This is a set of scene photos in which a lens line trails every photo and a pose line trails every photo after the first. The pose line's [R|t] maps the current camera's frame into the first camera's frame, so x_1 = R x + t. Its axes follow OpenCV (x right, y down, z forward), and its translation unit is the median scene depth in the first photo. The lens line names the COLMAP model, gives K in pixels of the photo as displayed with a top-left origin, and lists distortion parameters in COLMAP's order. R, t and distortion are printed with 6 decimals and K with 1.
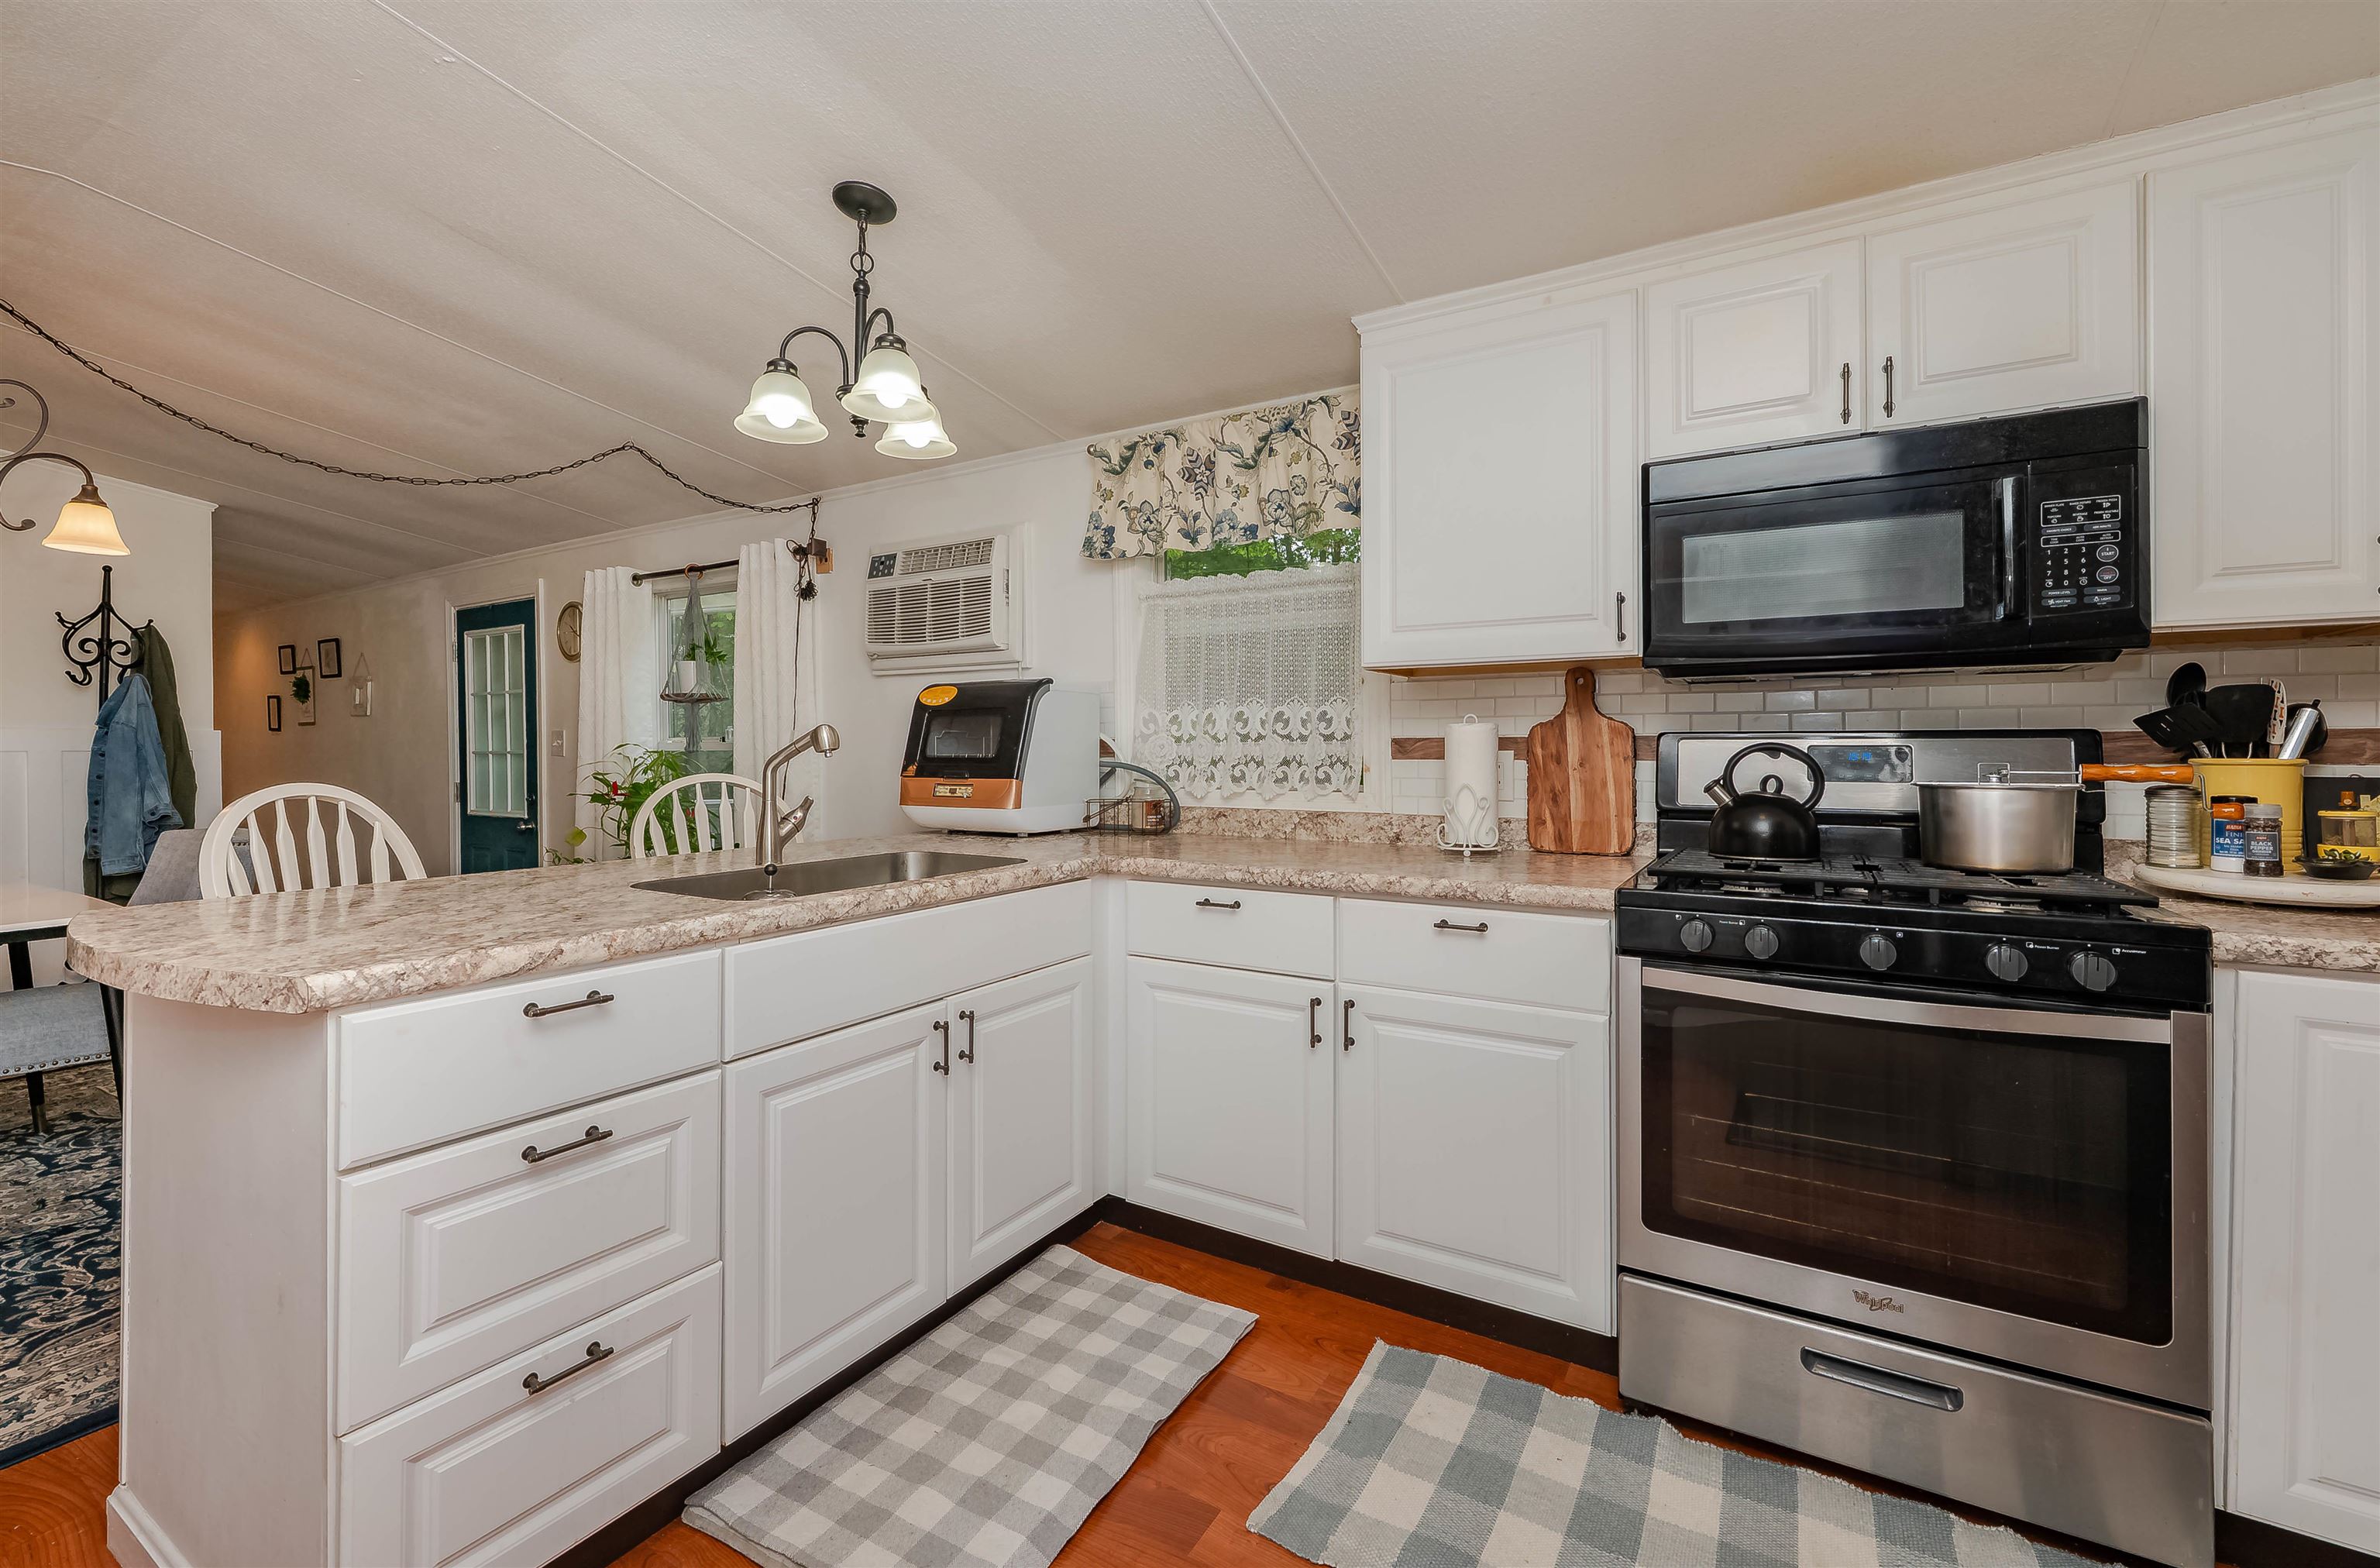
lens RADIAL K [[986.5, 0, 1194.5], [0, 986.5, 745.1], [0, 0, 1]] dist [0.002105, 0.000046]
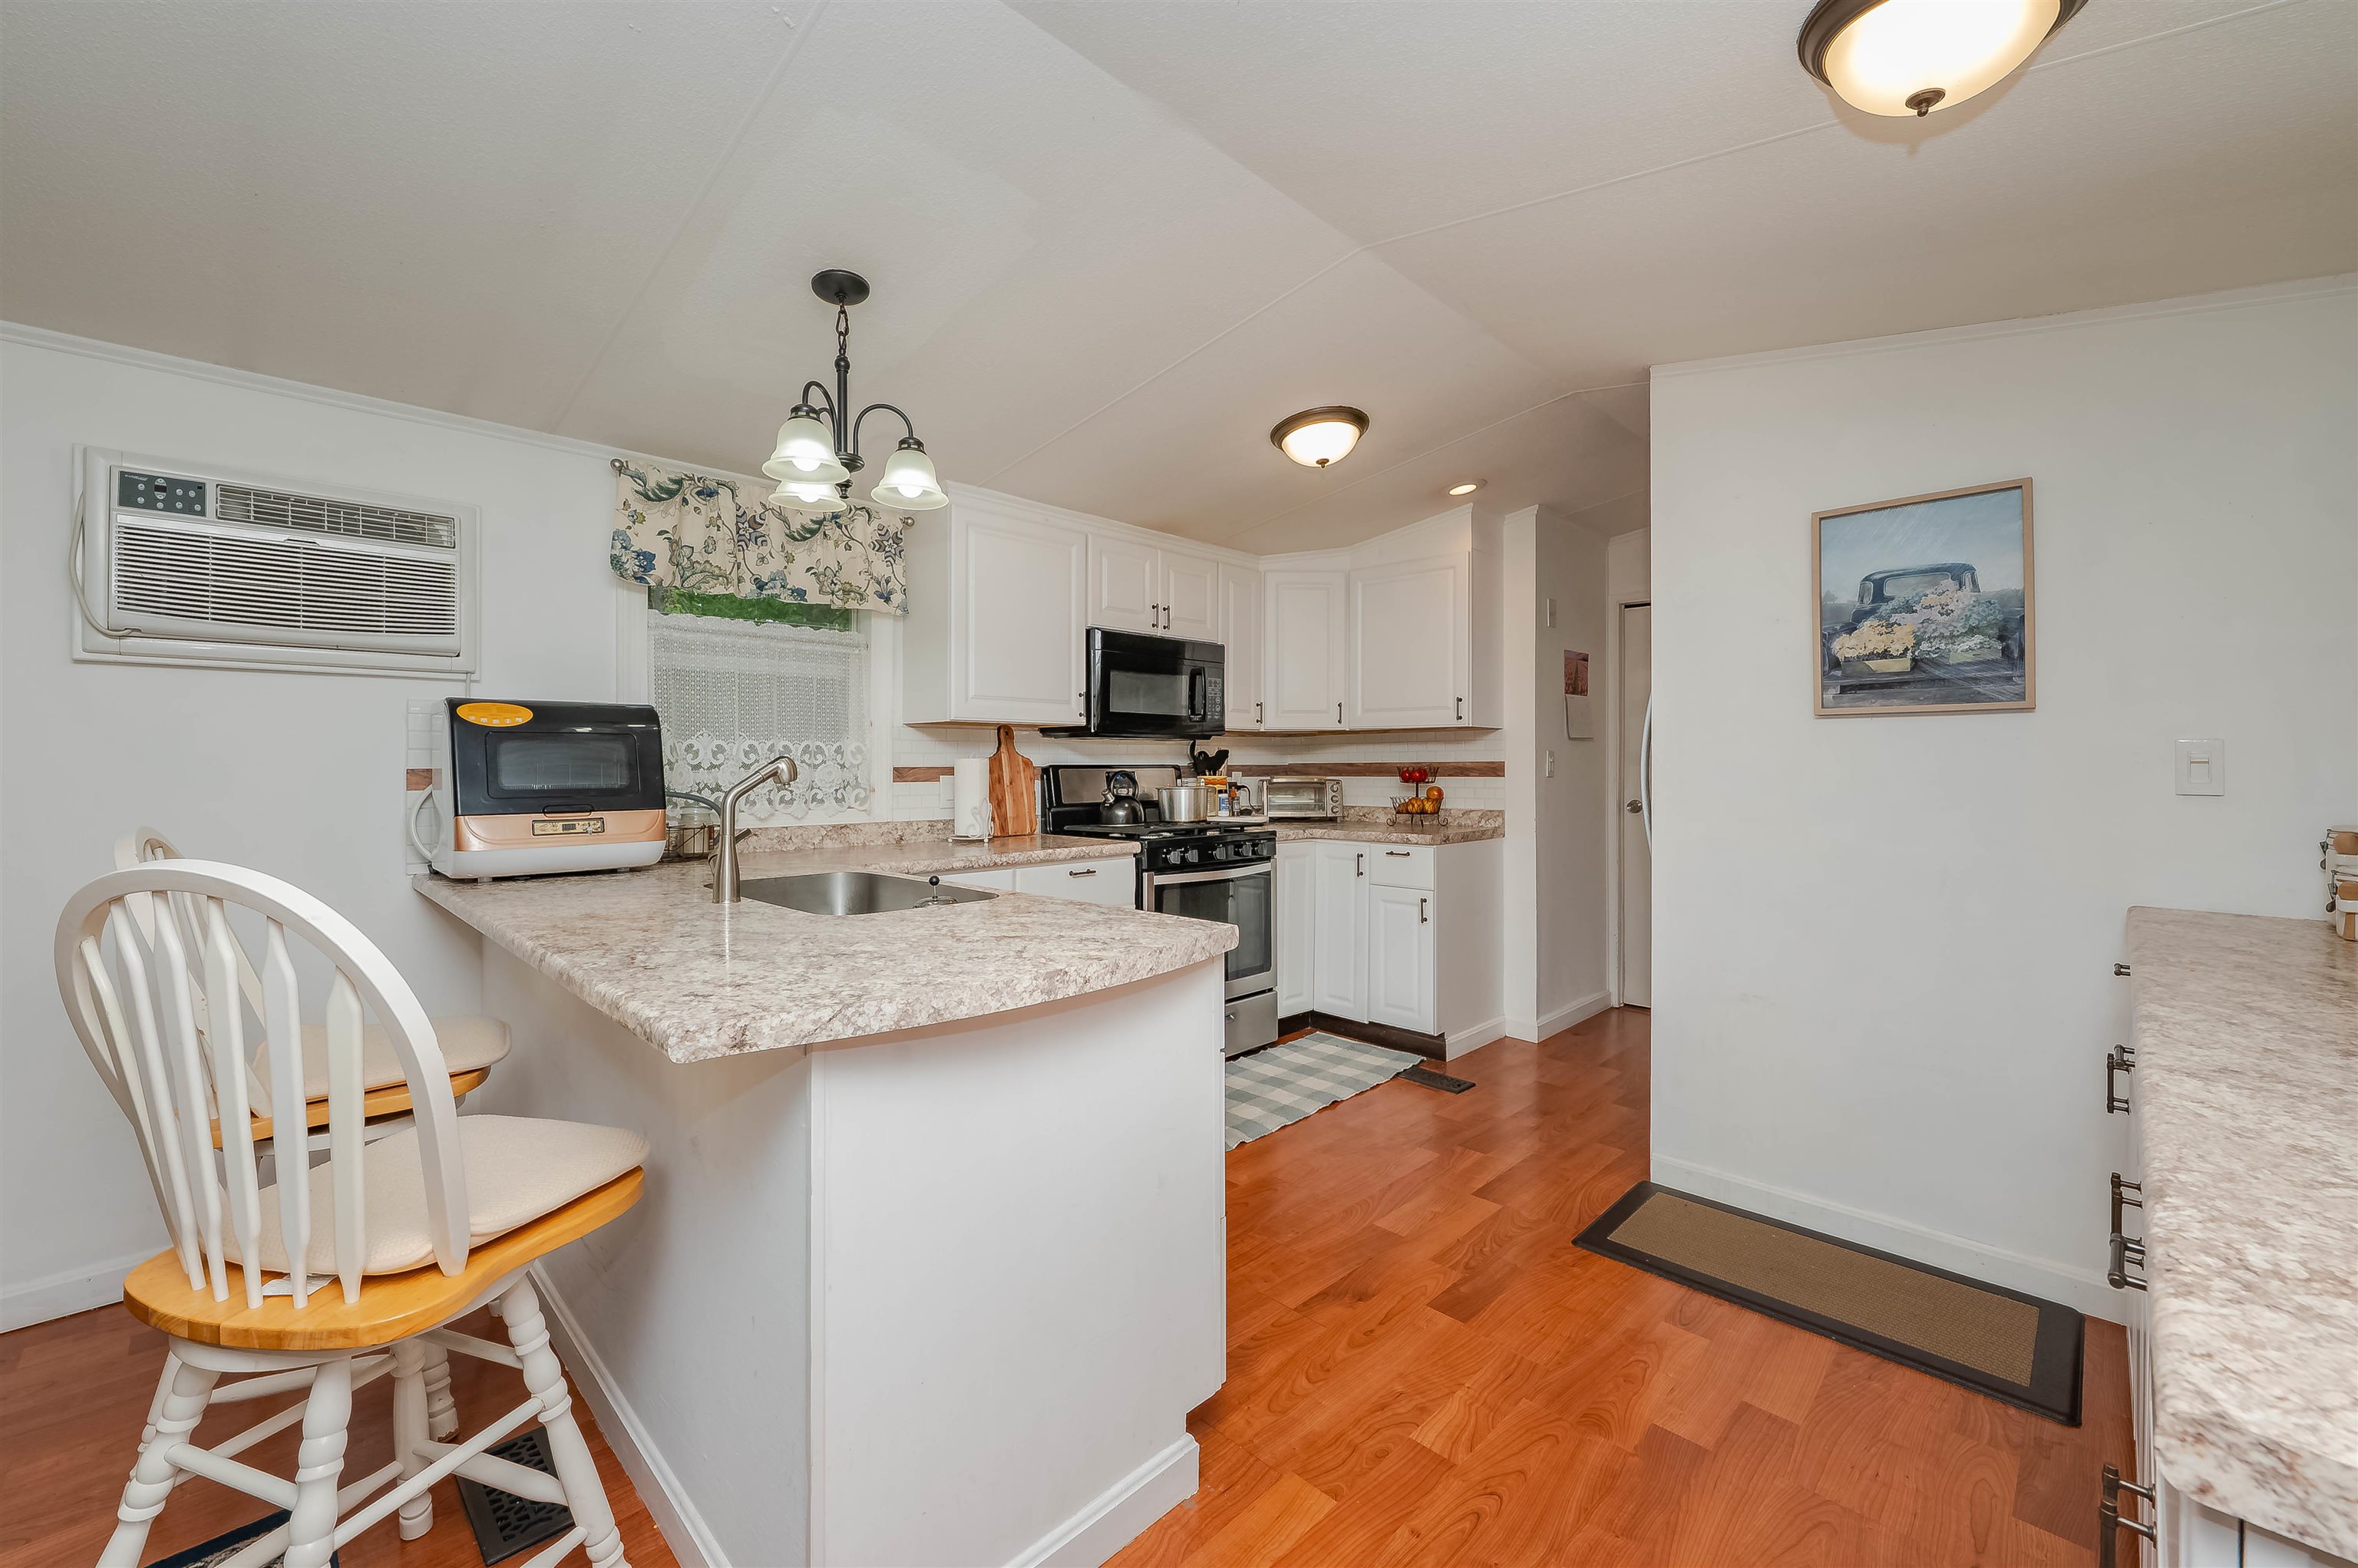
lens RADIAL K [[945.9, 0, 1175.2], [0, 945.9, 769.2], [0, 0, 1]] dist [-0.000481, -0.000091]
pose [[0.246404, -0.003007, 0.969163, -0.964231], [-0.002797, 0.999989, 0.003813, -0.010128], [-0.969163, -0.003650, 0.246392, 0.281217]]
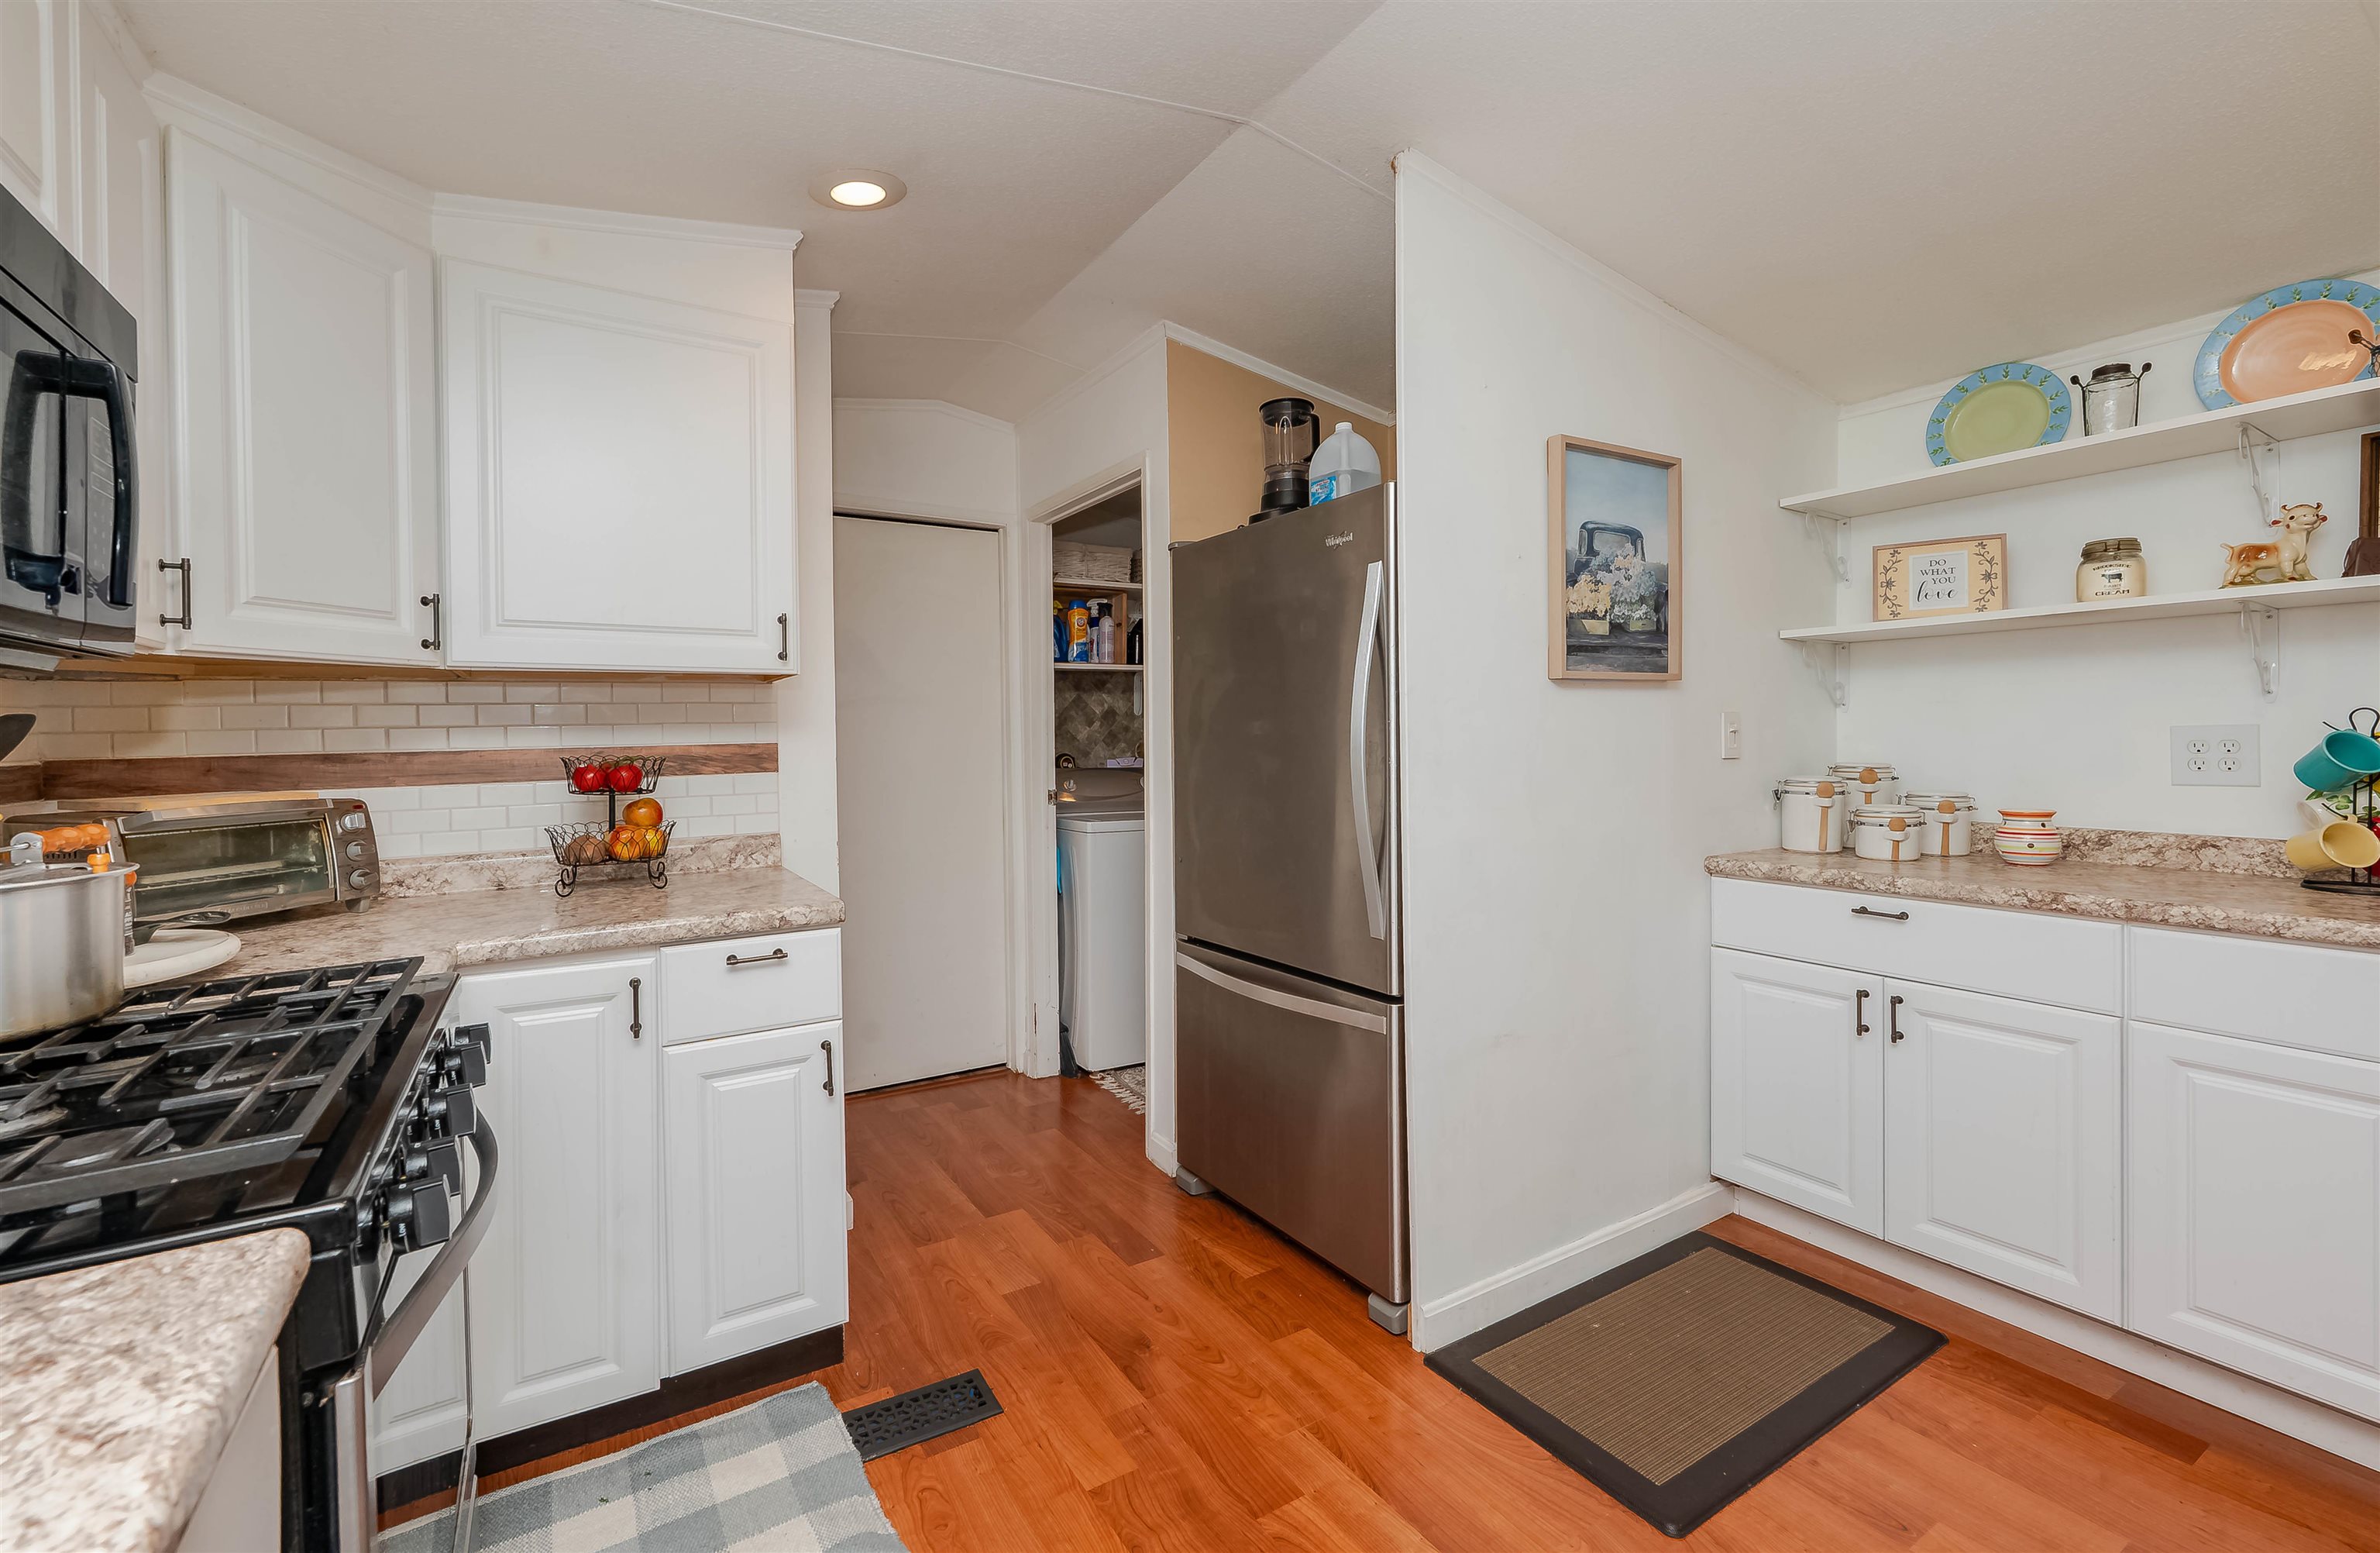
lens RADIAL K [[1009.3, 0, 1185.2], [0, 1009.3, 742.1], [0, 0, 1]] dist [-0.000645, 0.000006]
pose [[-0.883437, 0.010416, 0.468434, -0.027313], [0.015983, 0.999841, 0.007910, -0.020751], [-0.468277, 0.014475, -0.883463, 0.774943]]
